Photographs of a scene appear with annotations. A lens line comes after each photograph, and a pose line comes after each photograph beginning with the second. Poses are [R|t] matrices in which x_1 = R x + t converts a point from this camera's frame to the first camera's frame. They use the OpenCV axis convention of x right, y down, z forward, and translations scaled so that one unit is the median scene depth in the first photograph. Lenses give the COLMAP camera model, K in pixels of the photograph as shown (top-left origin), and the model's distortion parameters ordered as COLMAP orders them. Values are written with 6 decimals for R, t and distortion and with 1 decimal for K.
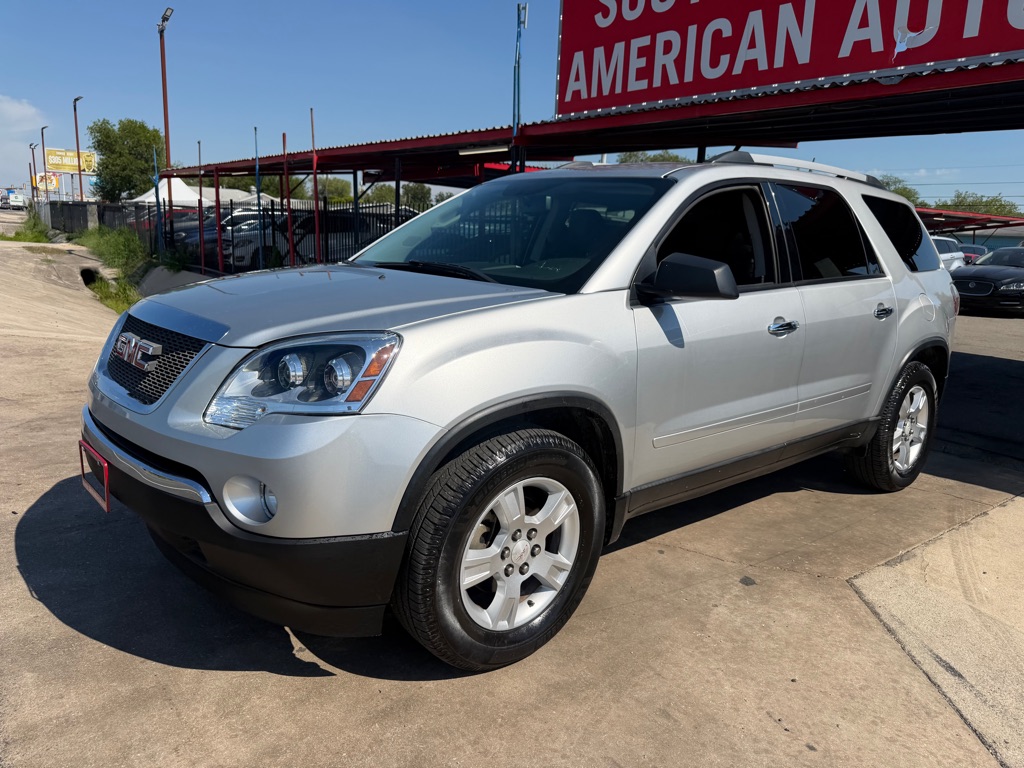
lens RADIAL K [[721.9, 0, 511.0], [0, 721.9, 390.6], [0, 0, 1]] dist [0.019003, -0.030361]
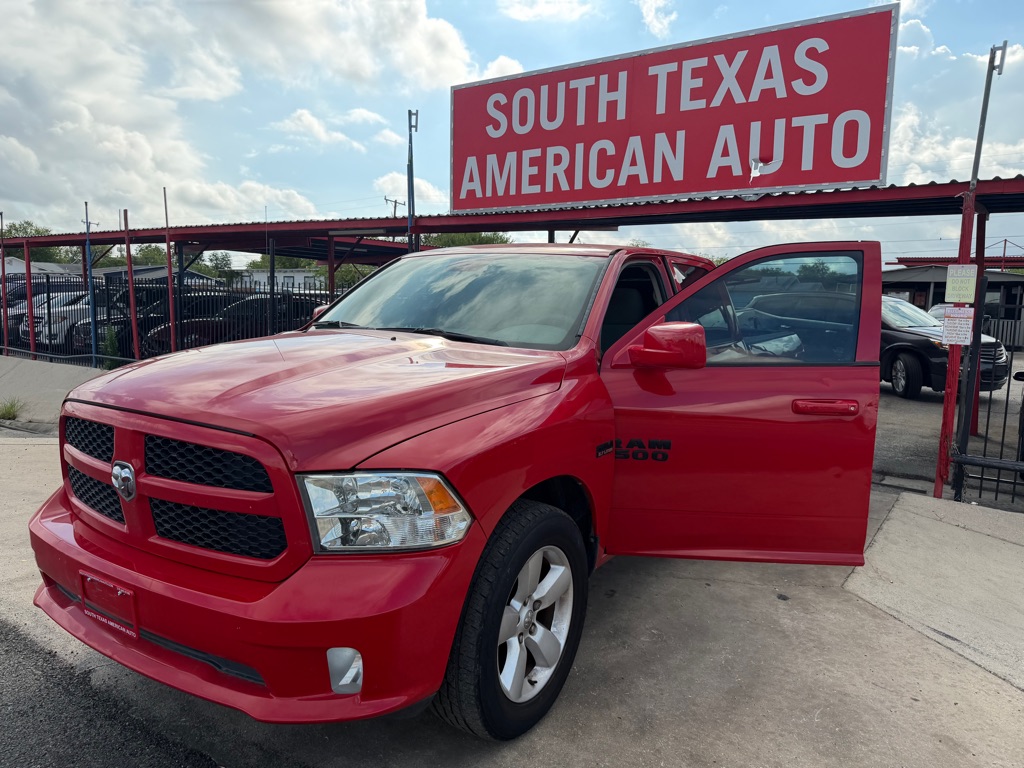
lens RADIAL K [[721.9, 0, 492.2], [0, 721.9, 371.8], [0, 0, 1]] dist [0.019003, -0.030361]
pose [[0.961717, -0.049880, 0.269468, -0.221722], [0.077669, 0.992589, -0.093461, -0.025997], [-0.262810, 0.110812, 0.958463, -0.069660]]
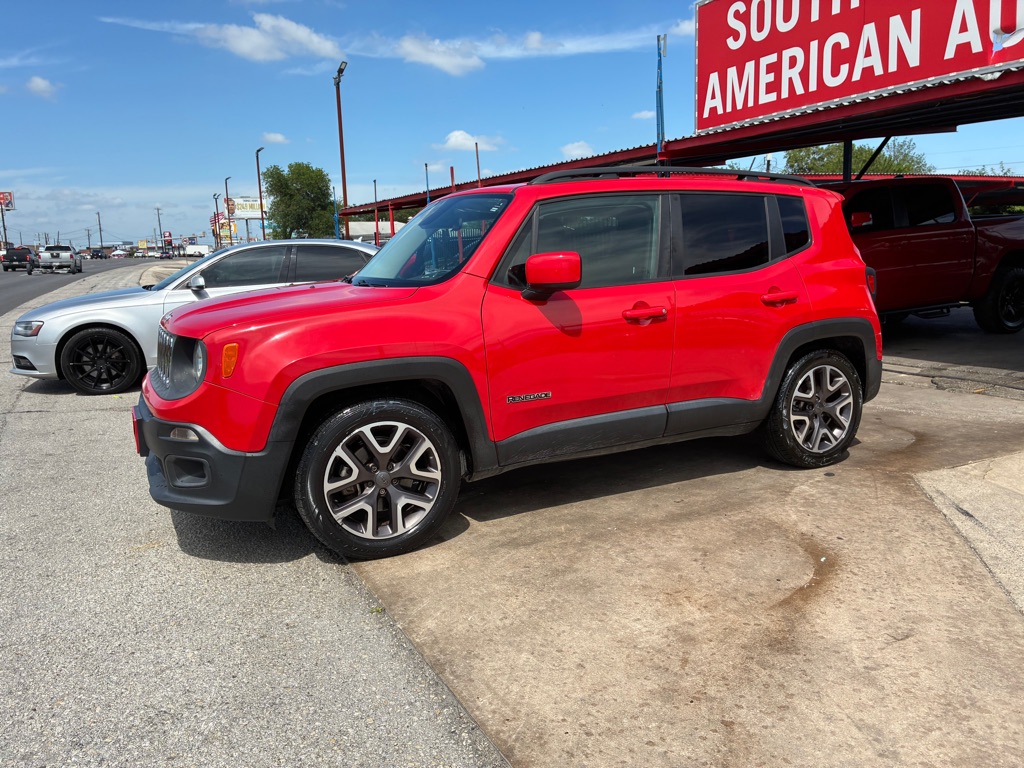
lens RADIAL K [[766.9, 0, 522.8], [0, 766.9, 389.4], [0, 0, 1]] dist [0.046324, -0.059784]
pose [[0.979625, -0.038828, -0.197049, 0.023215], [0.032150, 0.998799, -0.036979, 0.060679], [0.198248, 0.029890, 0.979696, -0.235663]]
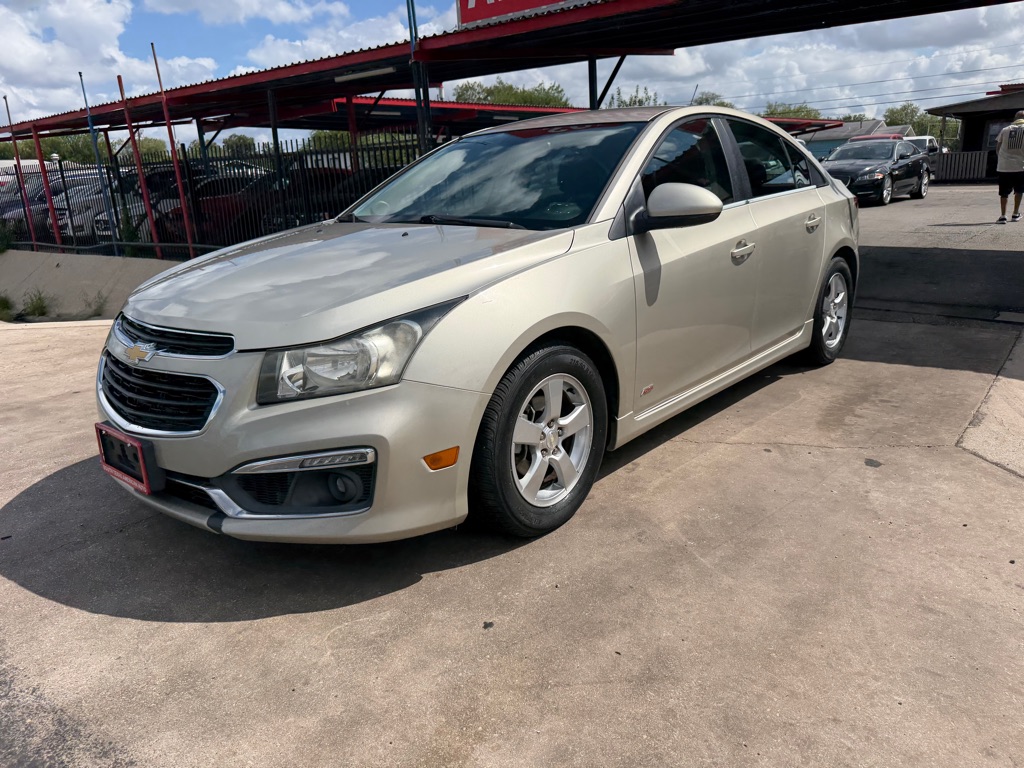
lens RADIAL K [[721.9, 0, 510.1], [0, 721.9, 376.2], [0, 0, 1]] dist [0.019003, -0.030361]
pose [[0.972418, -0.142575, 0.184596, -0.127836], [0.131857, 0.988854, 0.069154, 0.009748], [-0.192398, -0.042907, 0.980378, 0.072282]]
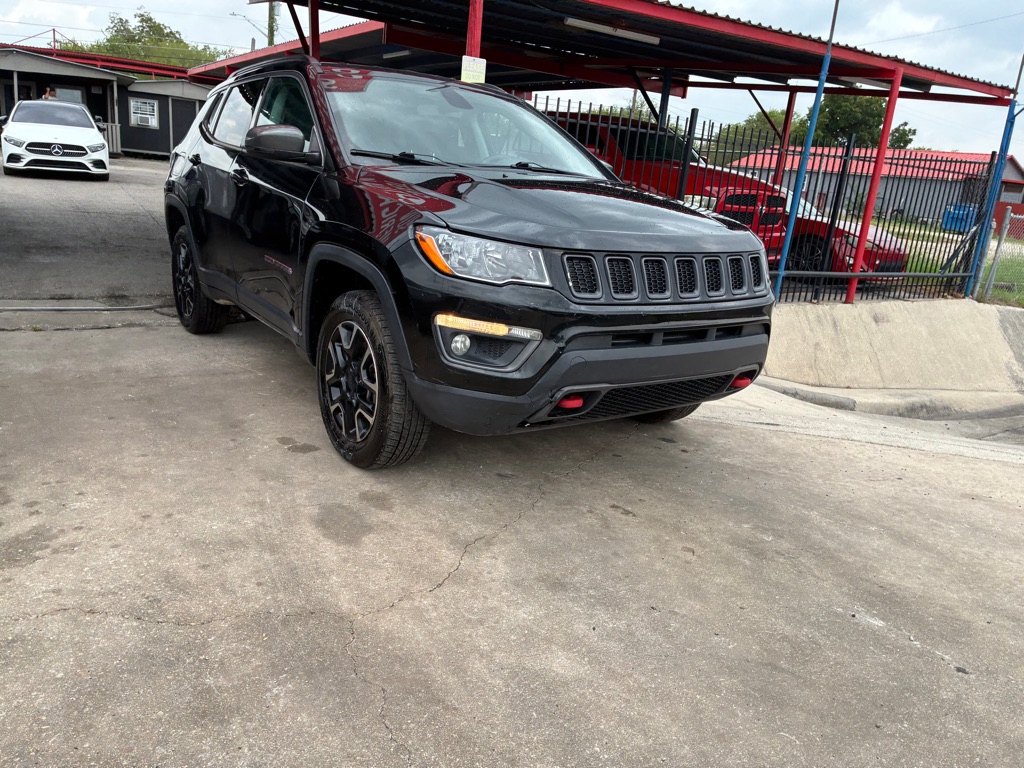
lens RADIAL K [[766.9, 0, 509.5], [0, 766.9, 395.1], [0, 0, 1]] dist [0.046324, -0.059784]
pose [[0.122864, -0.318608, 0.939890, -0.371625], [0.127450, 0.944289, 0.303438, -0.094812], [-0.984206, 0.082507, 0.156625, 0.459679]]
